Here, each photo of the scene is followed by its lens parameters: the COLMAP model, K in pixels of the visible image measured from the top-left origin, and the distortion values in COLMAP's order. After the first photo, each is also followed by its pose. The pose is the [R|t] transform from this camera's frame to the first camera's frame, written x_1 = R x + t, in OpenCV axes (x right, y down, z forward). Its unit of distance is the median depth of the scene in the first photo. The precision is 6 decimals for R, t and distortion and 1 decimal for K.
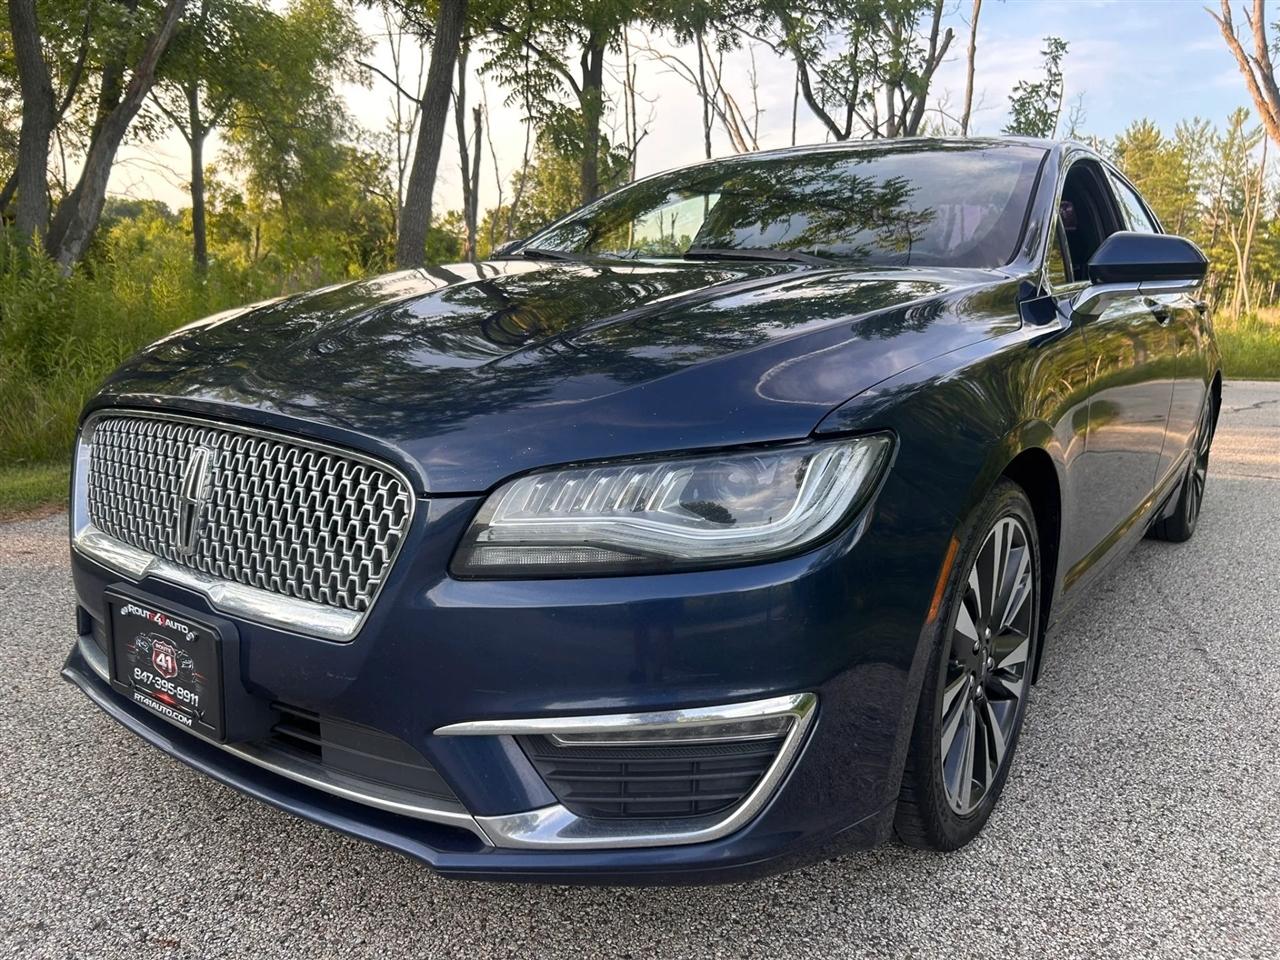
lens RADIAL K [[973.2, 0, 641.4], [0, 973.2, 478.3], [0, 0, 1]] dist [0.049688, -0.048840]
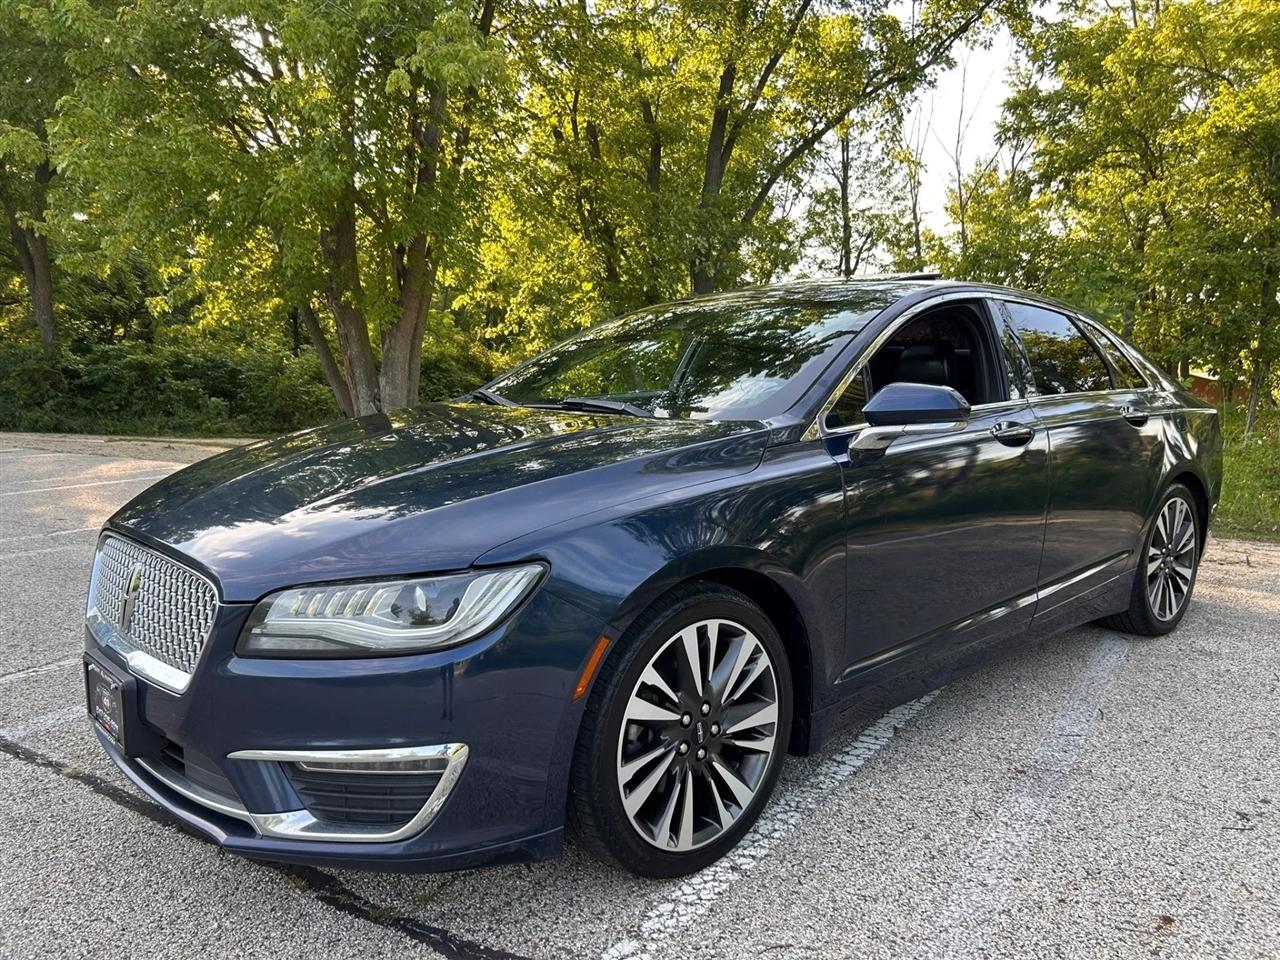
lens RADIAL K [[973.2, 0, 630.1], [0, 973.2, 488.4], [0, 0, 1]] dist [0.049688, -0.048840]
pose [[0.980038, 0.005004, -0.198748, 0.704723], [-0.016064, 0.998408, -0.054075, -0.087016], [0.198161, 0.056188, 0.978558, -0.405562]]
